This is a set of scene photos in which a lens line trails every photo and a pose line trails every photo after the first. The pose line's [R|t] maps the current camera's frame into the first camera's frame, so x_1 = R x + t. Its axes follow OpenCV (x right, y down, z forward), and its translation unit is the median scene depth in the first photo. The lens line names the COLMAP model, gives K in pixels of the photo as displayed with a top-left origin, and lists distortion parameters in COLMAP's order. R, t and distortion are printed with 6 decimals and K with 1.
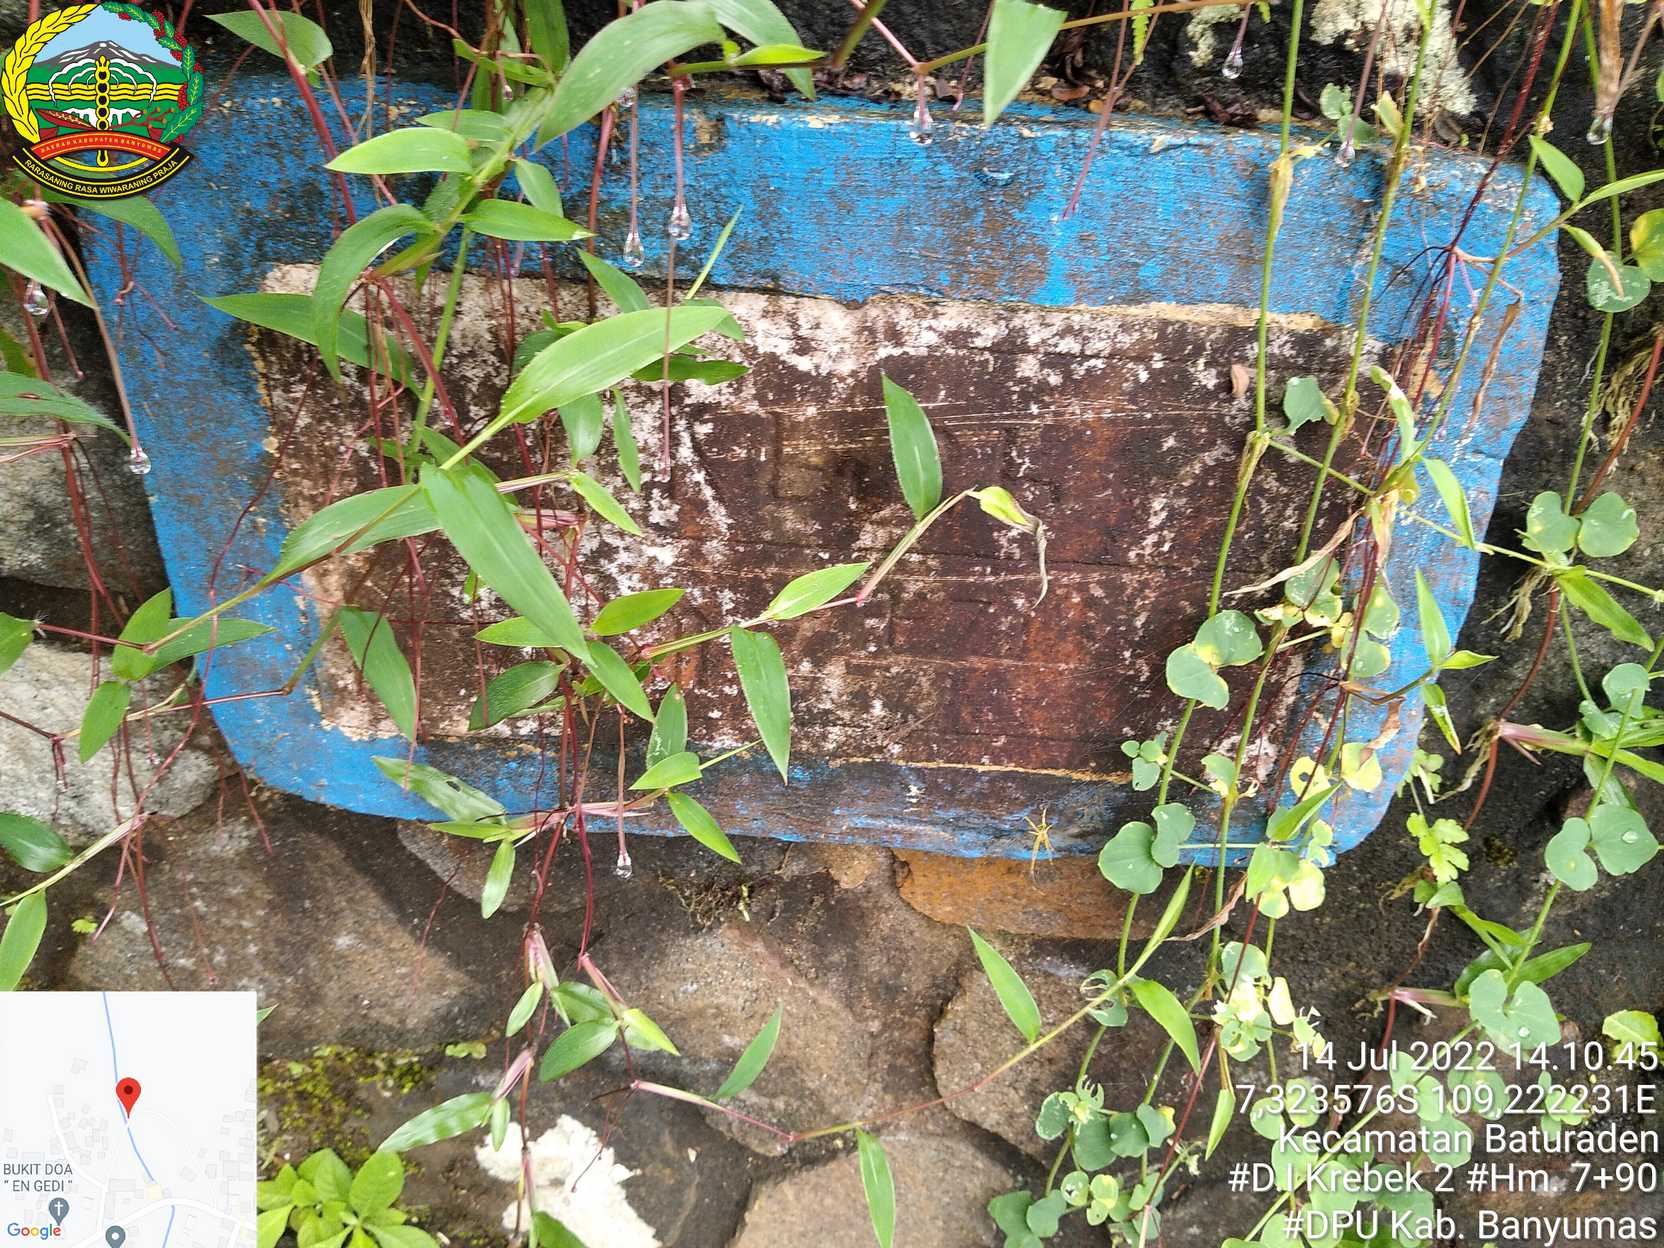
lens RADIAL K [[1390.3, 0, 820.5], [0, 1390.3, 620.1], [0, 0, 1]] dist [0.051873, -0.145701]
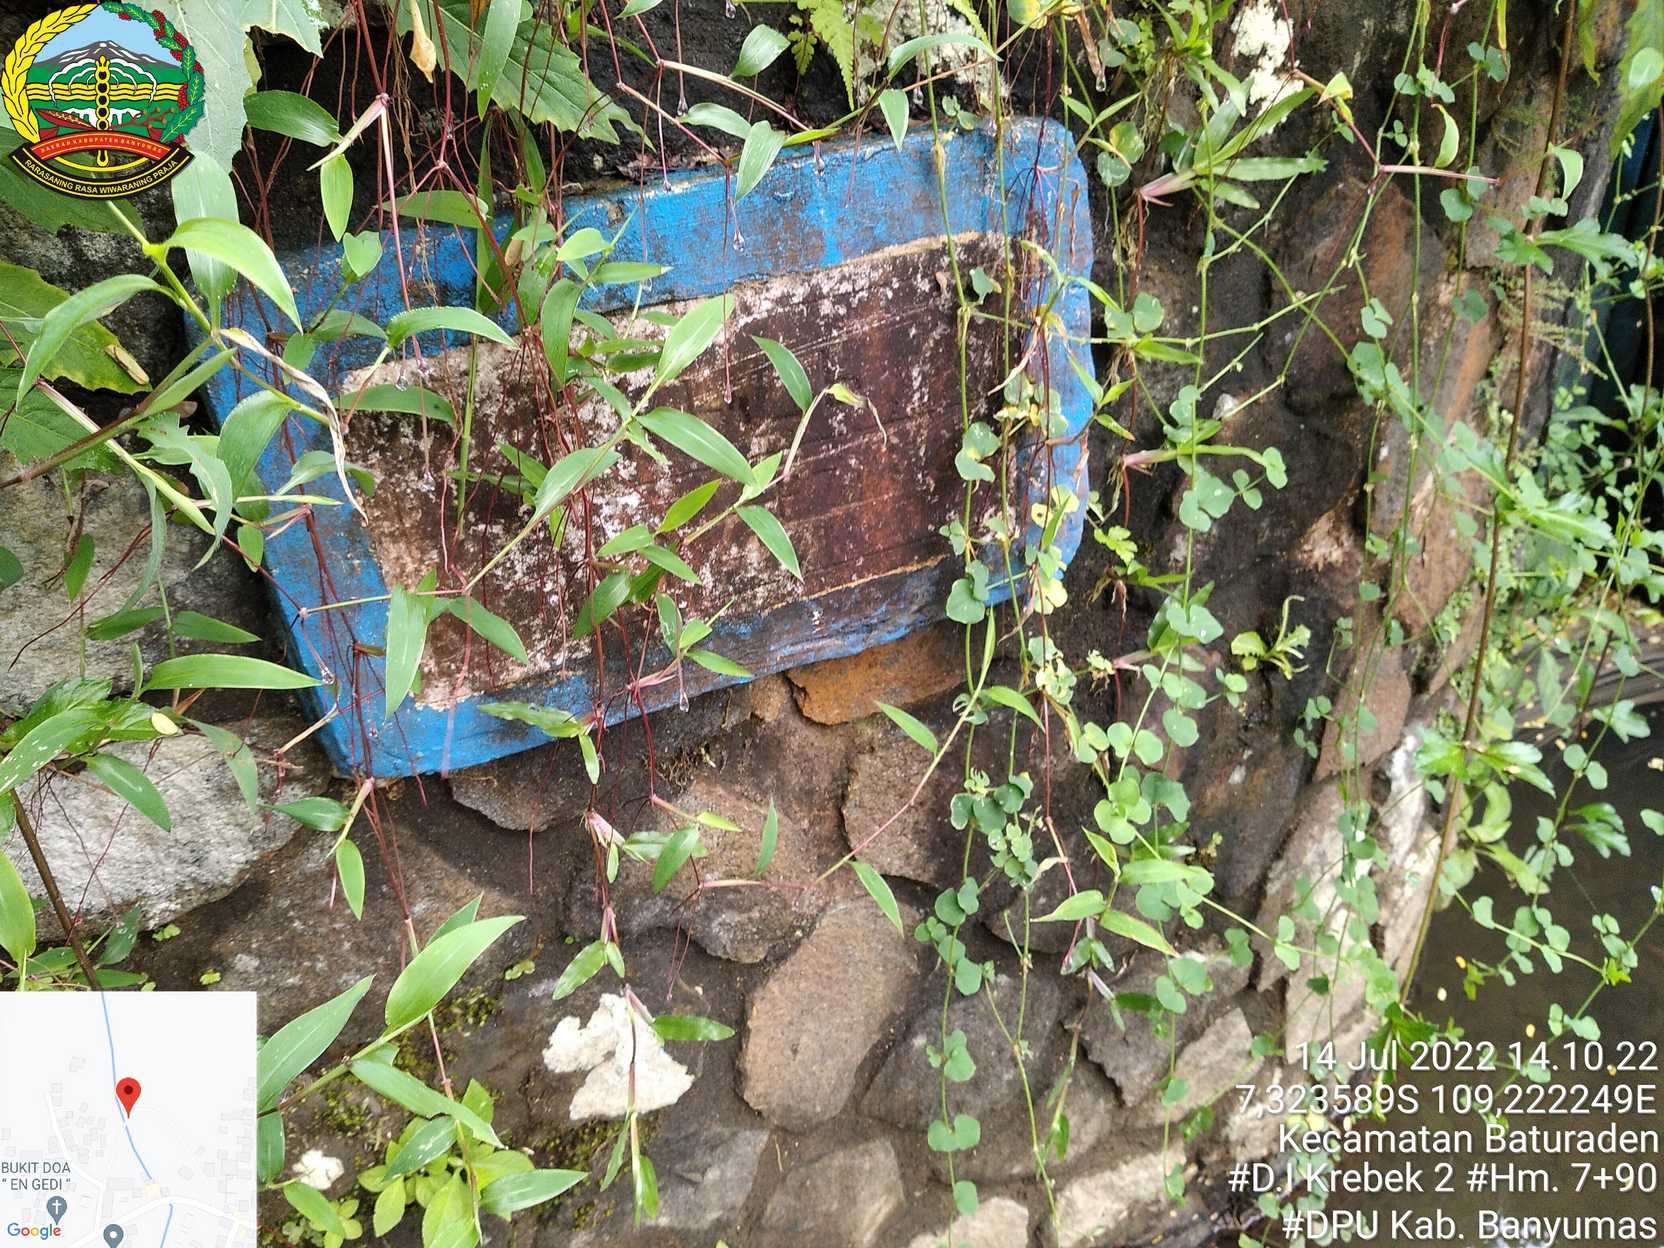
lens RADIAL K [[1376.5, 0, 846.5], [0, 1376.5, 617.4], [0, 0, 1]] dist [0.063127, -0.154644]
pose [[0.883514, -0.335453, 0.326918, -0.432071], [0.342082, 0.938865, 0.038880, 0.090285], [-0.319975, 0.077482, 0.944253, -0.432679]]
